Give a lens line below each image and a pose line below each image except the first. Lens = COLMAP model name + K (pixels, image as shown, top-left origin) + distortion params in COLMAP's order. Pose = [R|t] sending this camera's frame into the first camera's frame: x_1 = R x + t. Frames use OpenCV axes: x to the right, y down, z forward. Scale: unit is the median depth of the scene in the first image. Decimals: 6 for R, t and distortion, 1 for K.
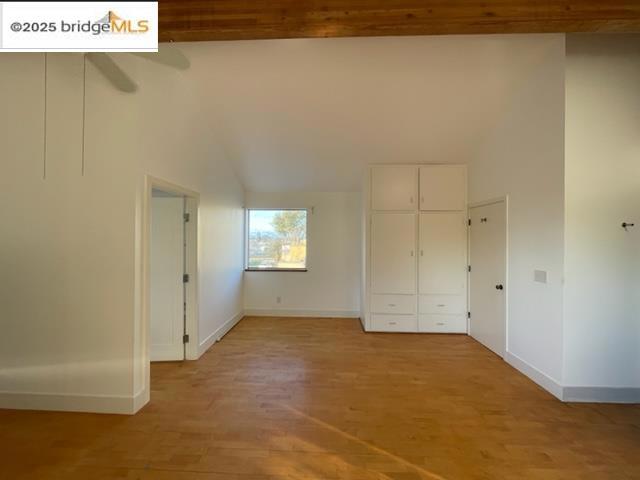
lens RADIAL K [[259.3, 0, 322.3], [0, 259.3, 240.7], [0, 0, 1]] dist [-0.000368, 0.000290]
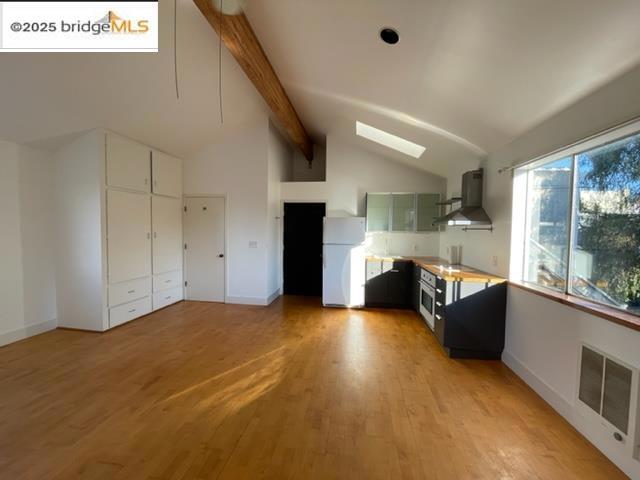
lens RADIAL K [[259.3, 0, 318.8], [0, 259.3, 242.2], [0, 0, 1]] dist [-0.000368, 0.000290]
pose [[0.114873, -0.051898, 0.992024, -0.657311], [-0.008793, 0.998542, 0.053257, 0.017350], [-0.993341, -0.014840, 0.114249, 0.262734]]
